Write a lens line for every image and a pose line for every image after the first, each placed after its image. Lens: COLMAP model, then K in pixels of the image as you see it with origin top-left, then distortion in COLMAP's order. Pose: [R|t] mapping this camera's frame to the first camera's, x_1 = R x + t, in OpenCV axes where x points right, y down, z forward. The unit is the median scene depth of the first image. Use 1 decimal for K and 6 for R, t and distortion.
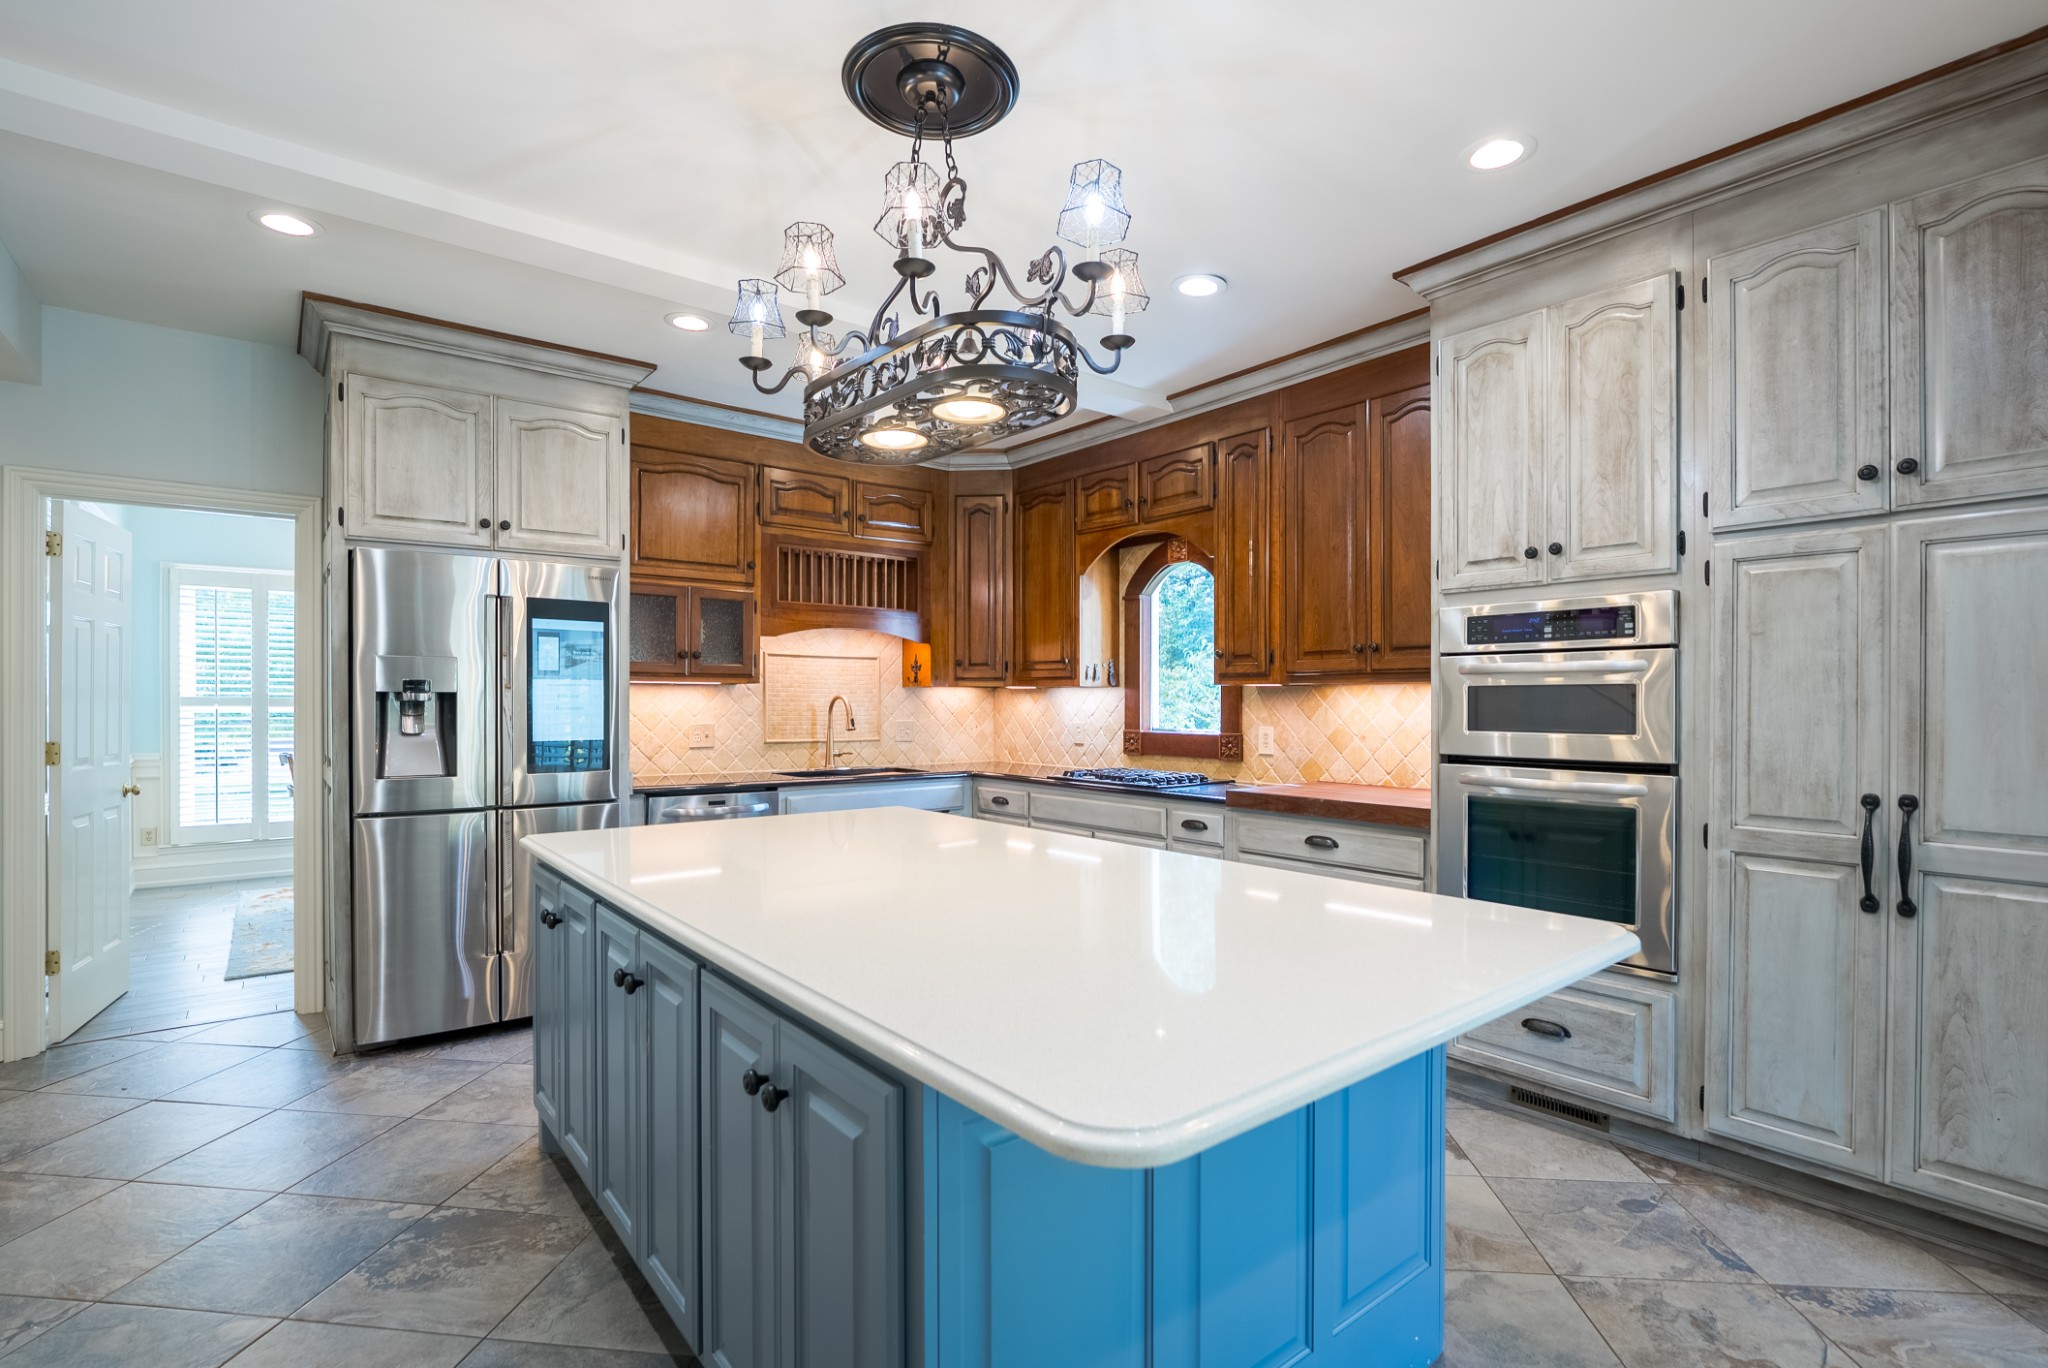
lens RADIAL K [[936.5, 0, 1023.1], [0, 936.5, 697.1], [0, 0, 1]] dist [-0.011915, 0.001198]
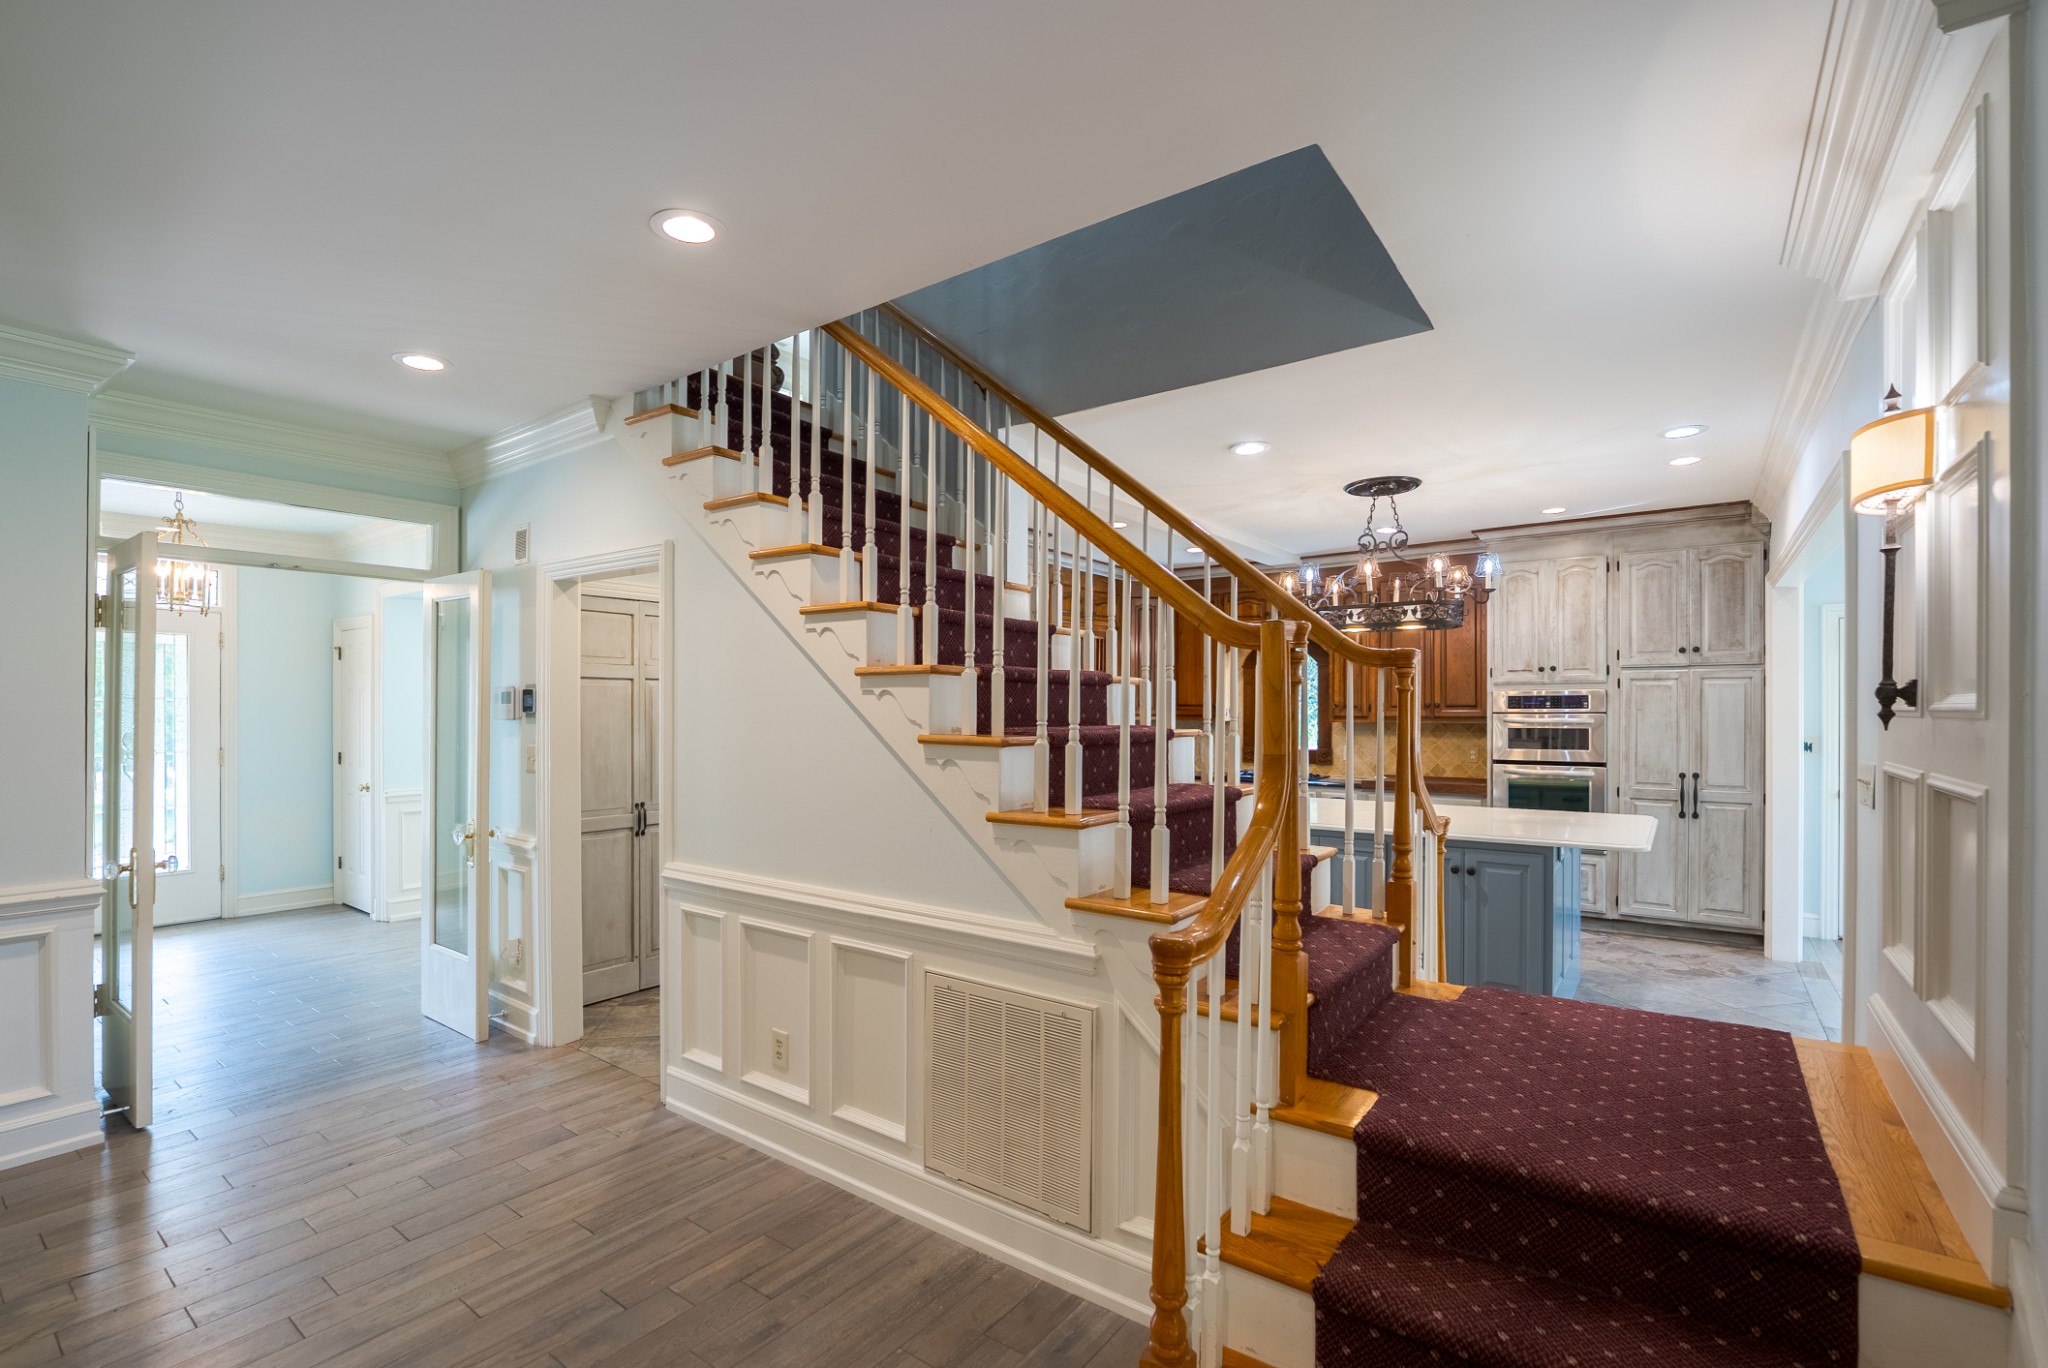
lens RADIAL K [[936.5, 0, 983.4], [0, 936.5, 702.6], [0, 0, 1]] dist [-0.011915, 0.001198]
pose [[0.968059, -0.005195, 0.250668, -1.494305], [0.004768, 0.999986, 0.002309, -0.098153], [-0.250677, -0.001040, 0.968070, -0.945316]]
